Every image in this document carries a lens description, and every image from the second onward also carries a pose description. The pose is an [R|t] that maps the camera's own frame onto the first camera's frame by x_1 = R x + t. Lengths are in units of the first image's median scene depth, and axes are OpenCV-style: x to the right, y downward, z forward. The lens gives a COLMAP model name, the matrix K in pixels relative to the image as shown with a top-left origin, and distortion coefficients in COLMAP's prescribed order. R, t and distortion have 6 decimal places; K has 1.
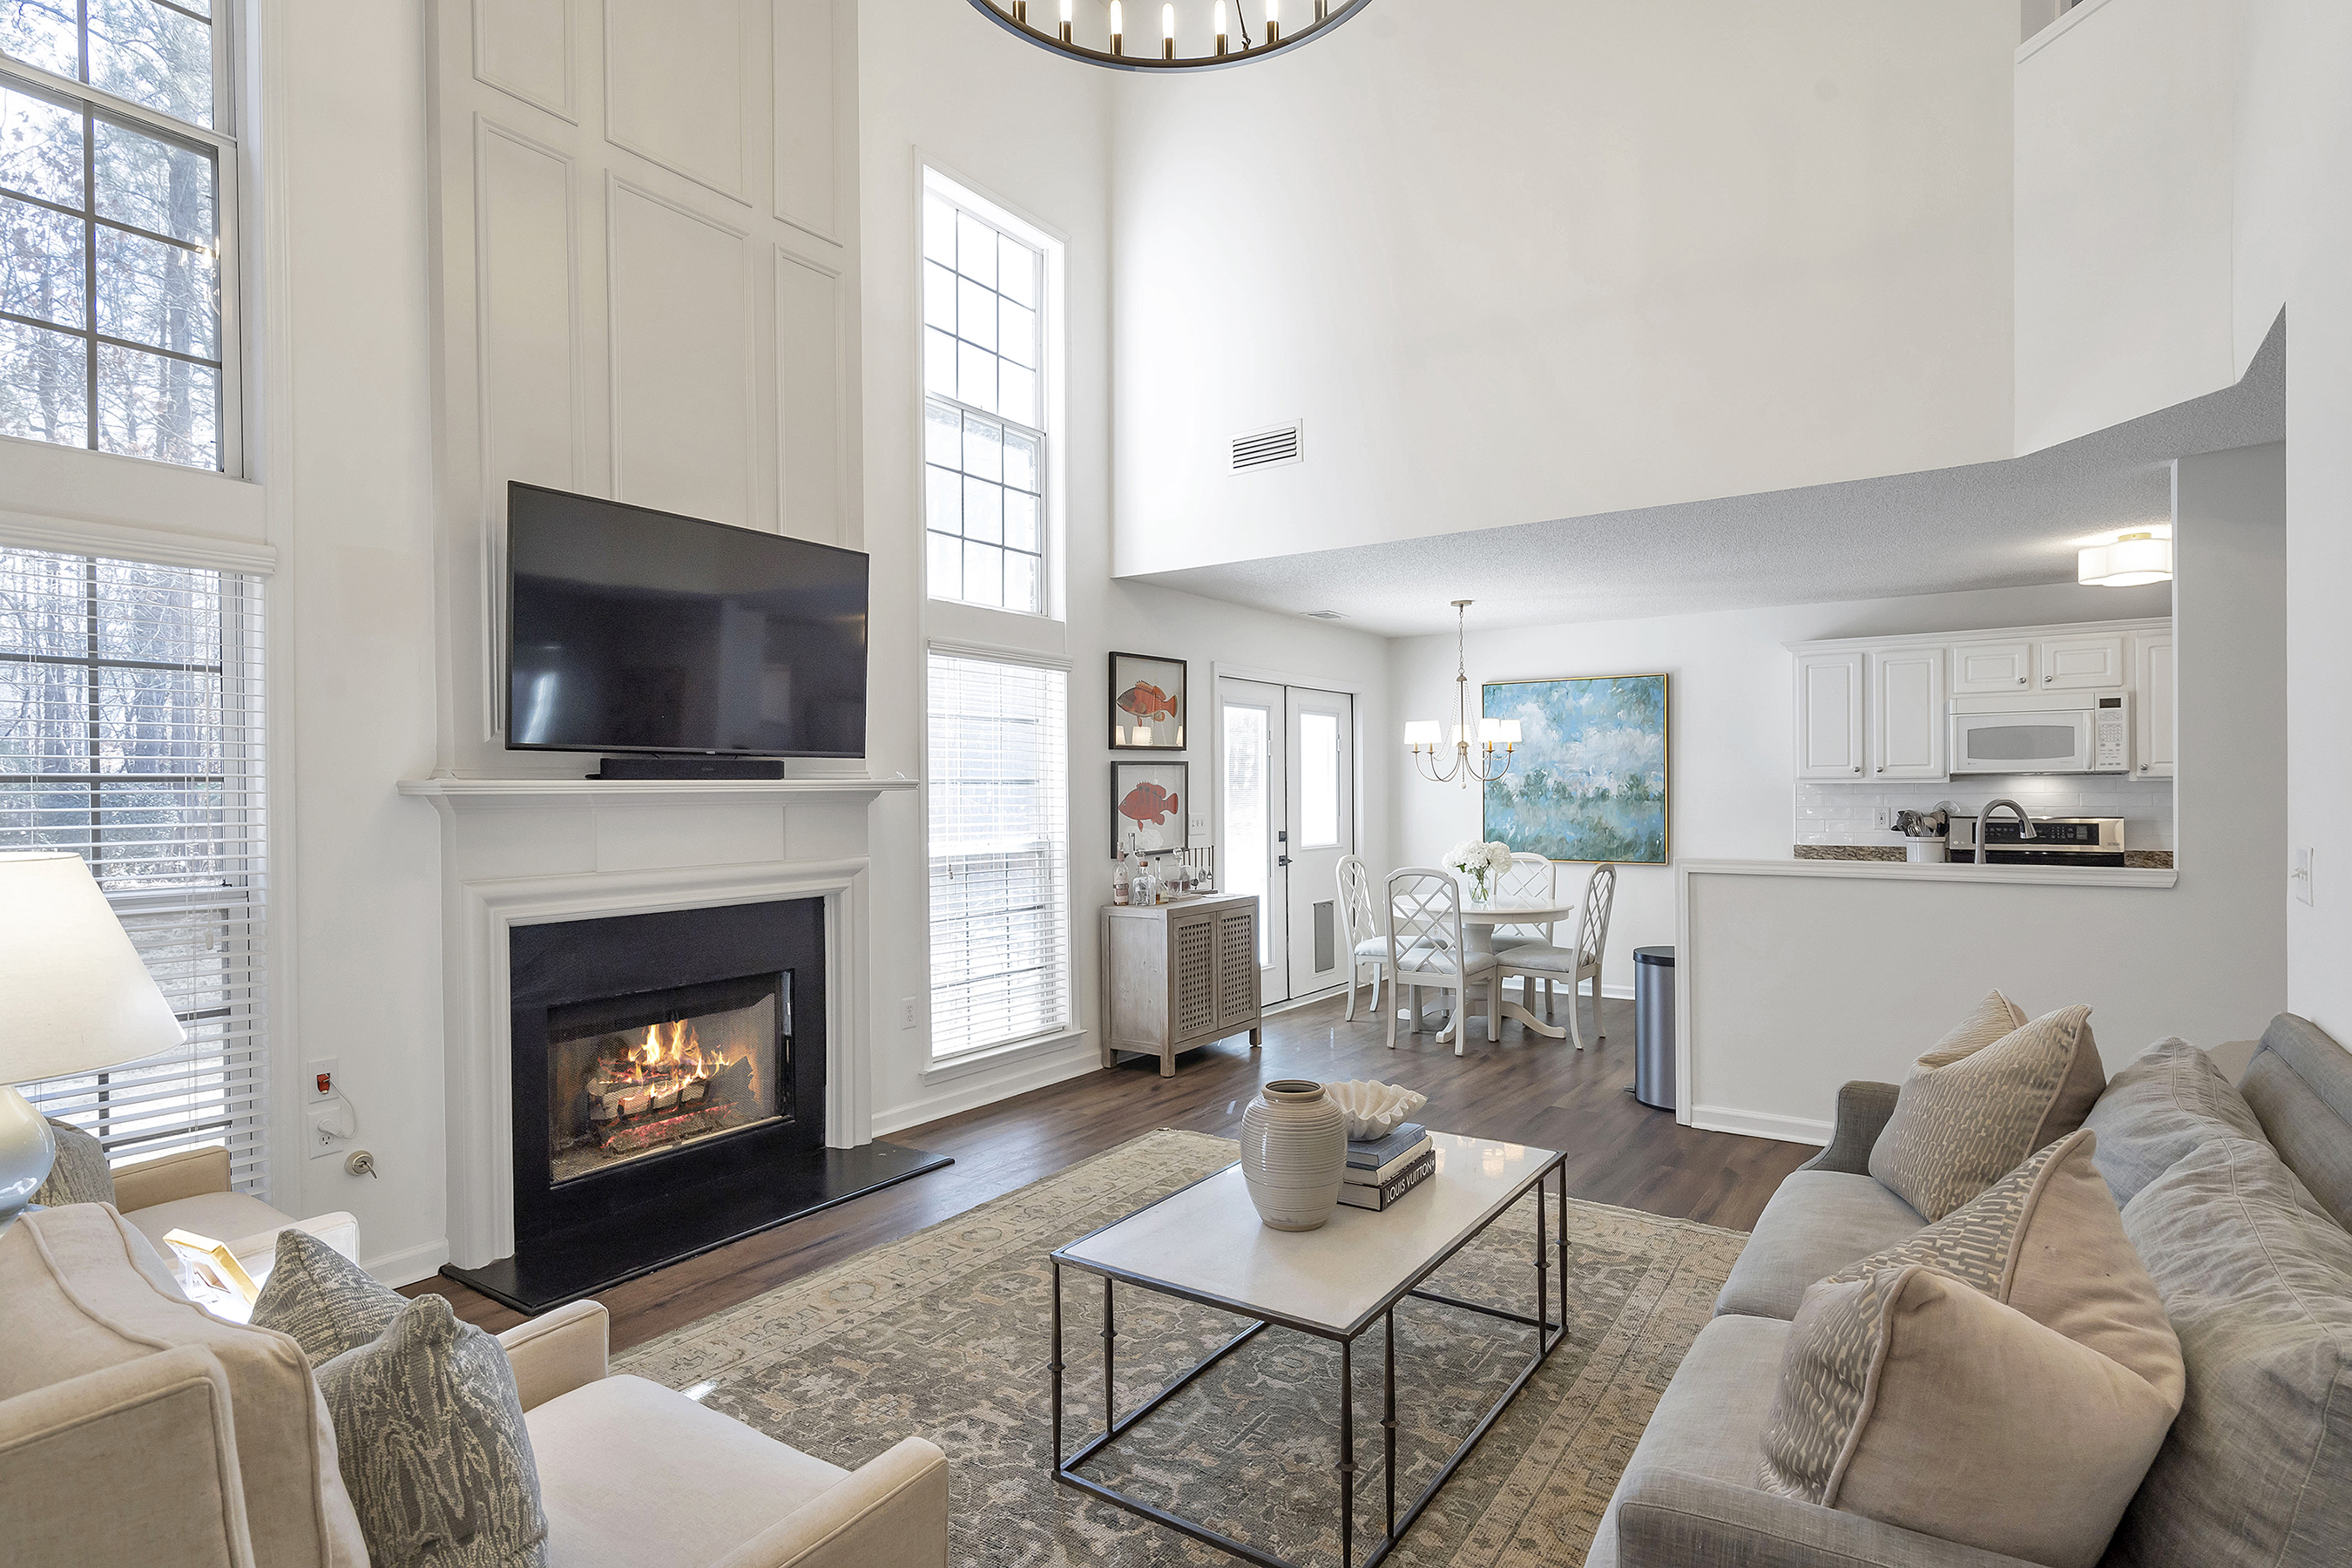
lens RADIAL K [[1204.6, 0, 1178.7], [0, 1204.6, 805.6], [0, 0, 1]] dist [0.006171, -0.000048]
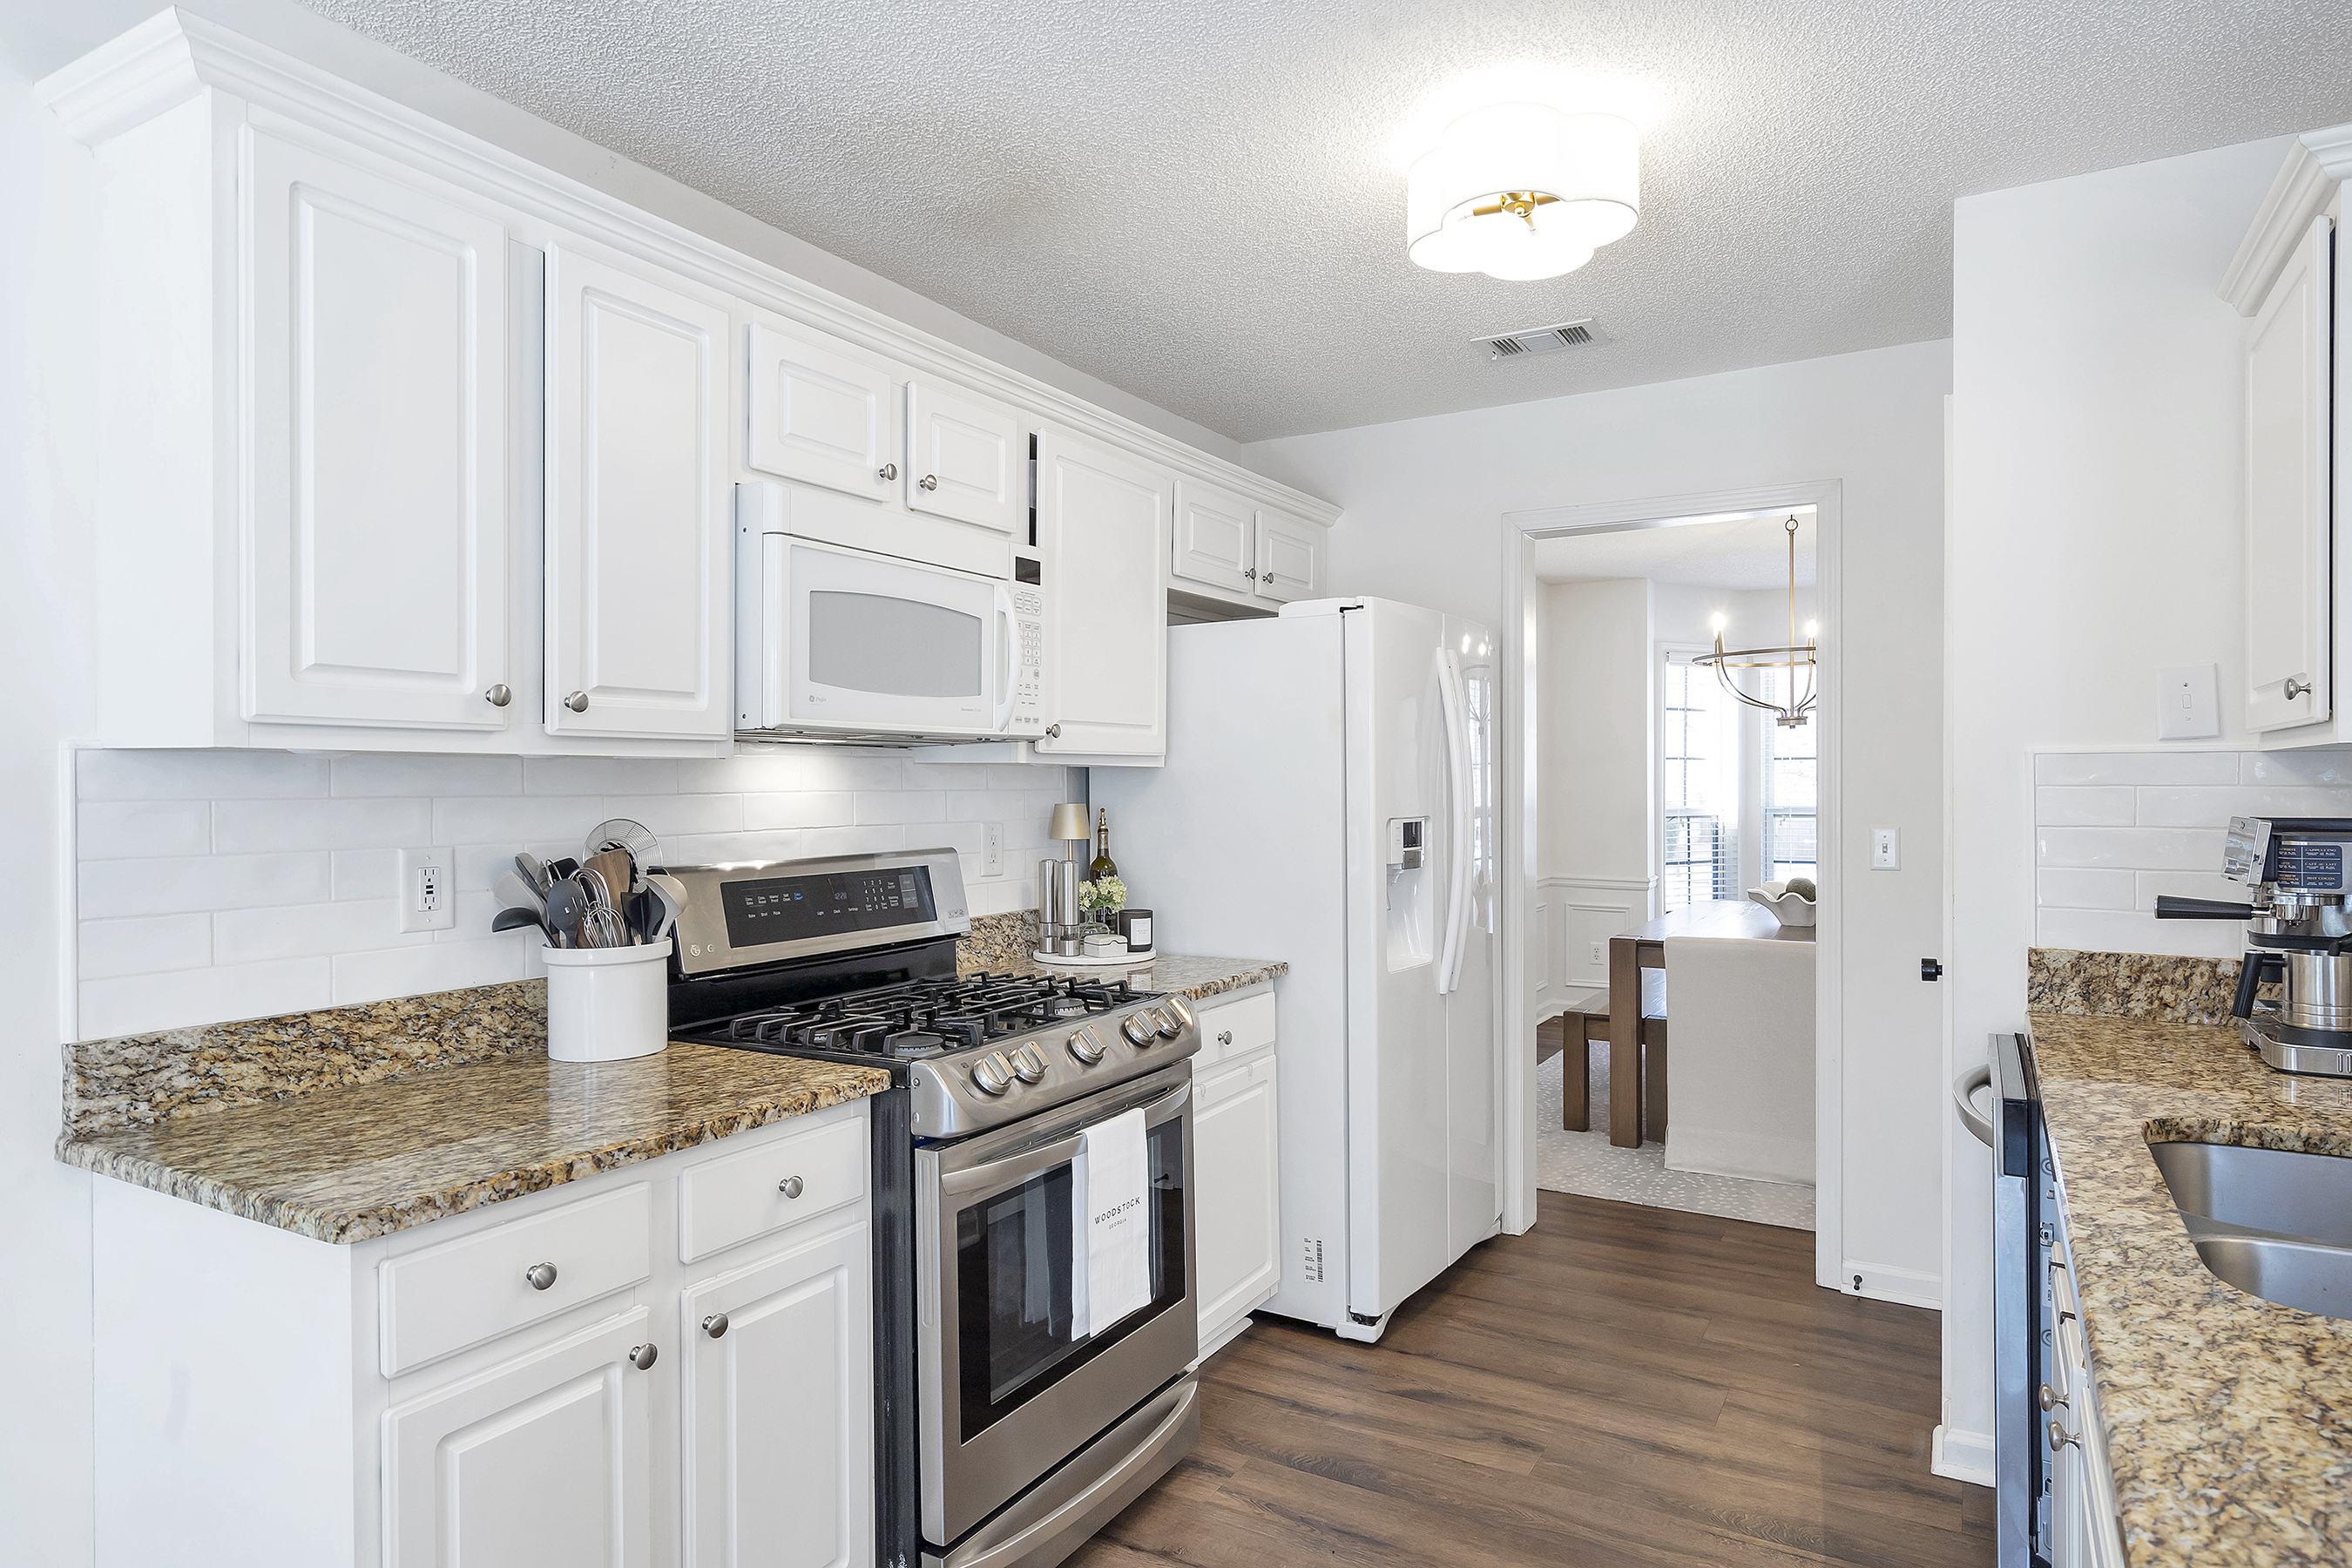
lens RADIAL K [[1331.2, 0, 1187.5], [0, 1331.2, 785.6], [0, 0, 1]] dist [0.011303, 0.000992]
pose [[-0.077286, 0.008235, 0.996975, 0.315912], [0.018871, 0.999799, -0.006796, -0.007912], [-0.996830, 0.018288, -0.077426, 0.976068]]
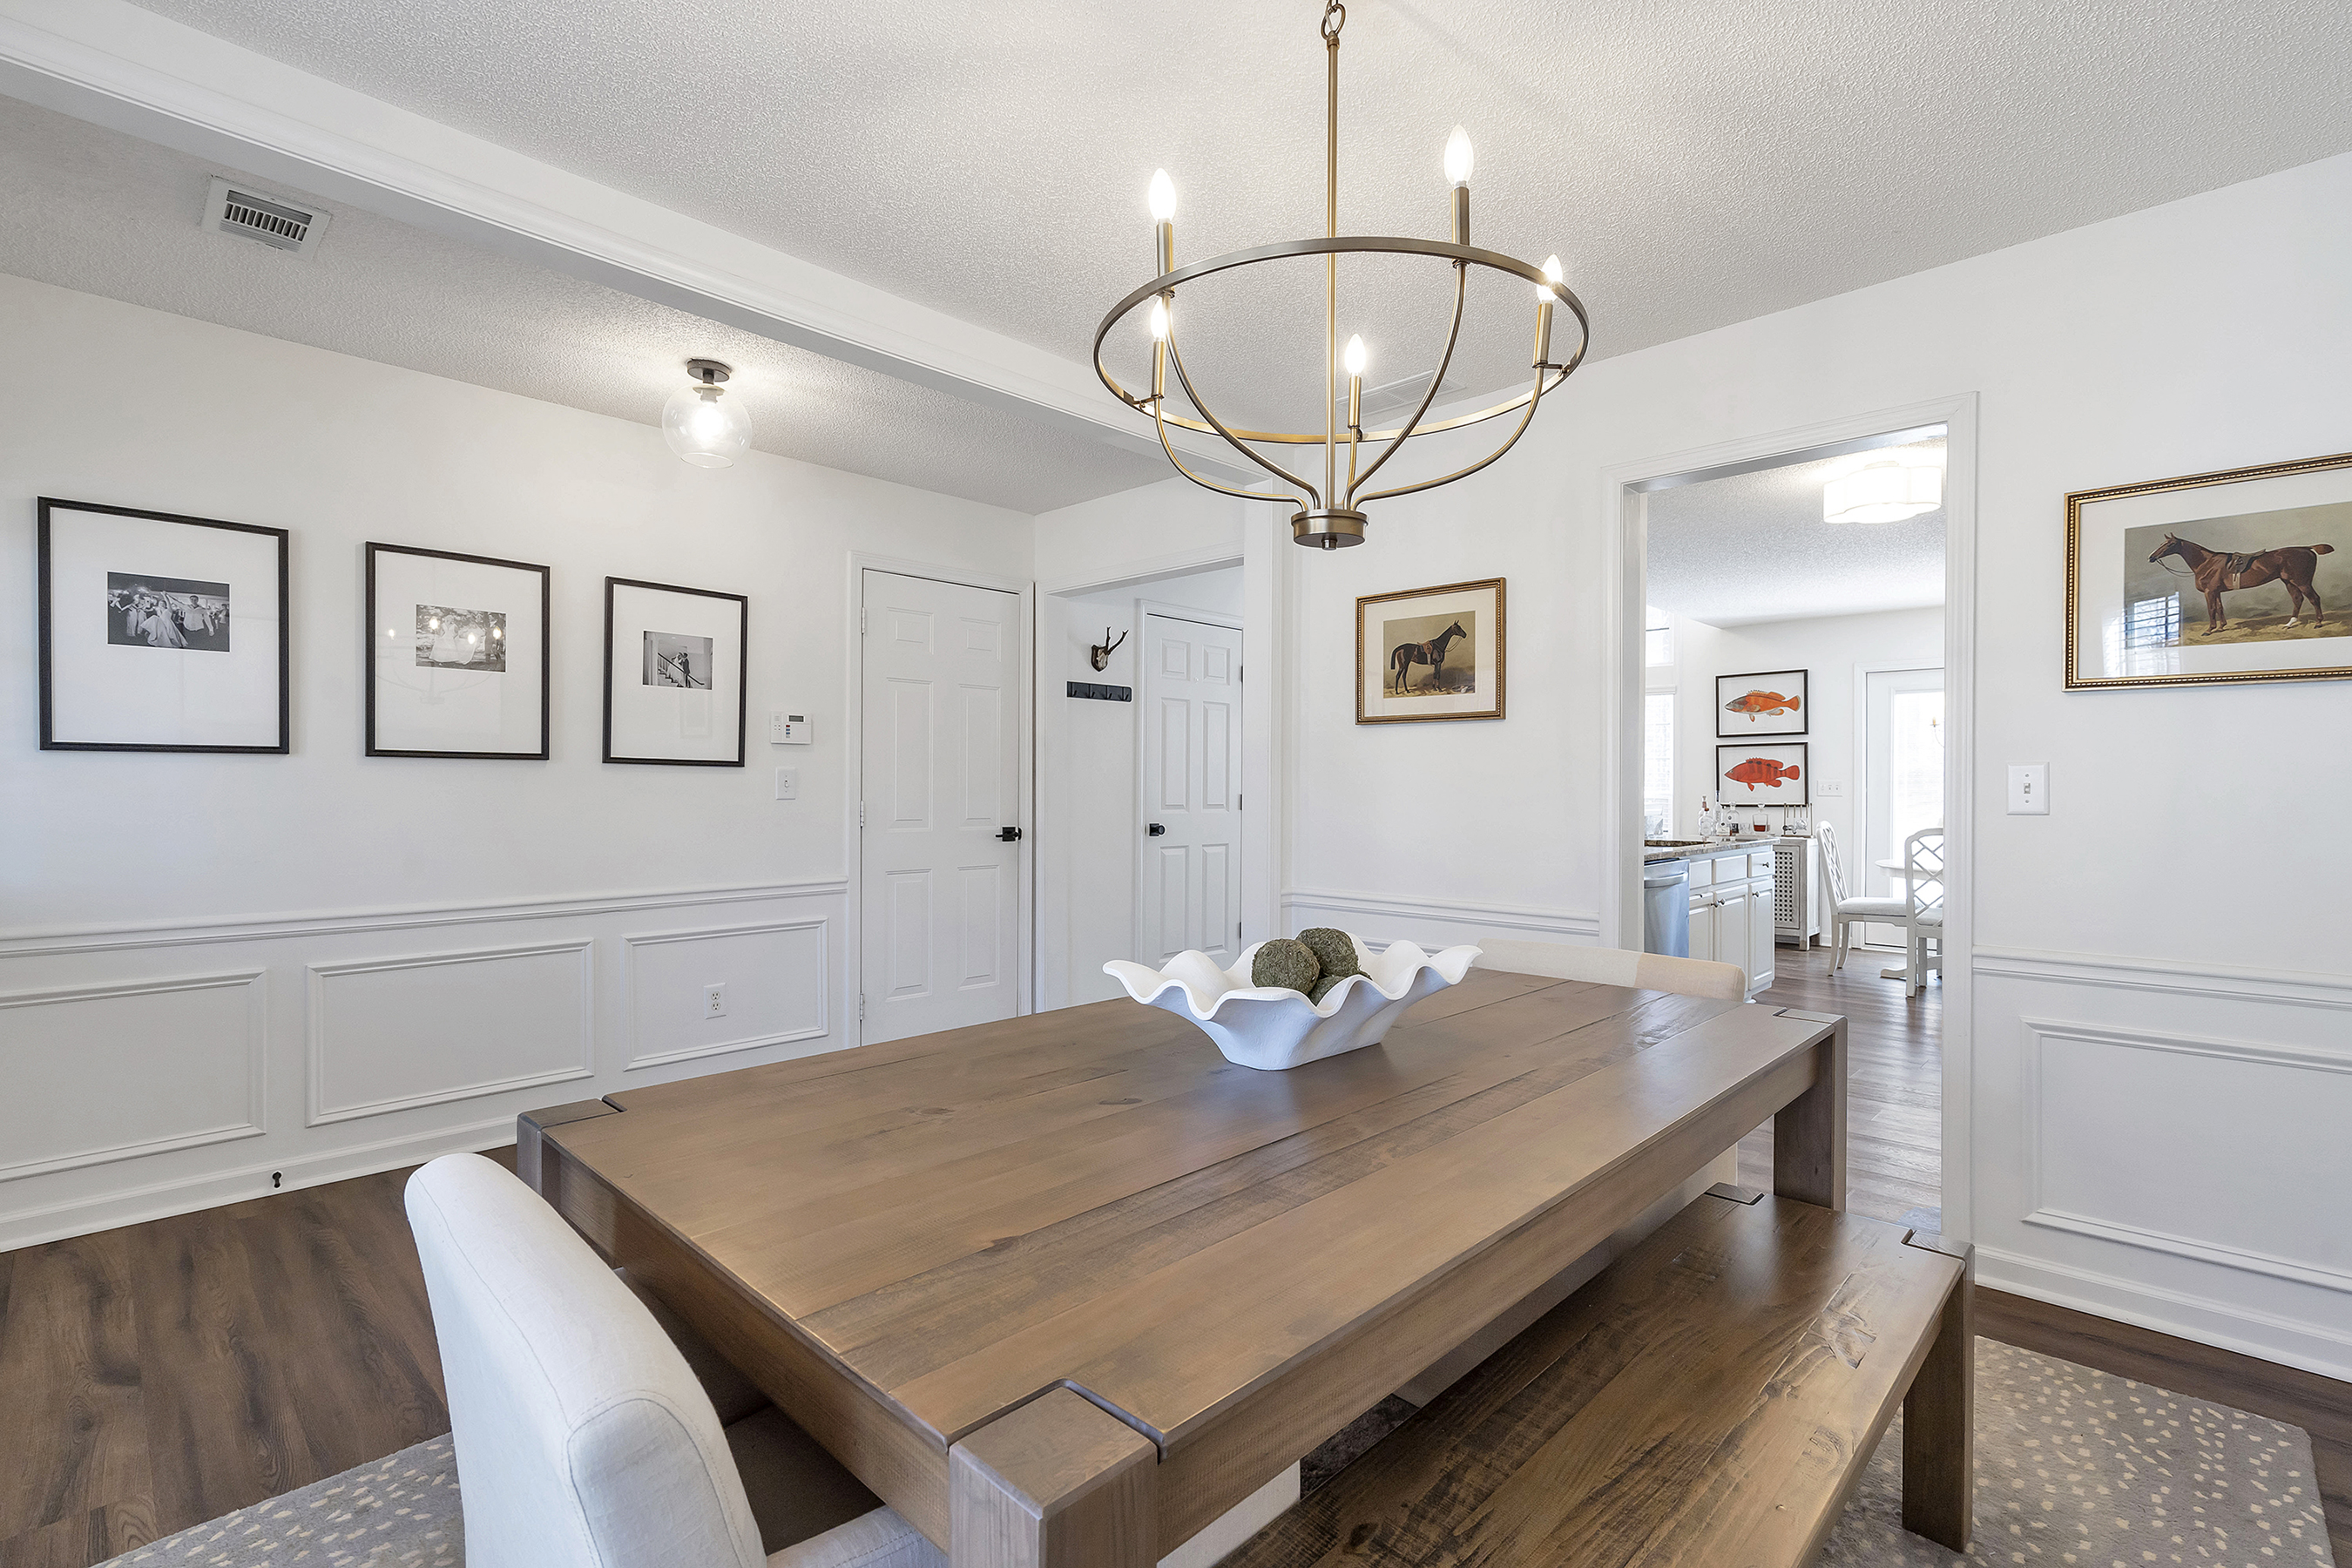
lens RADIAL K [[1063.6, 0, 1177.3], [0, 1063.6, 789.3], [0, 0, 1]] dist [-0.000216, 0.001520]
pose [[-0.161380, 0.009965, -0.986842, 1.426392], [-0.015881, 0.999793, 0.012693, 0.014334], [0.986765, 0.017721, -0.161189, 0.521775]]
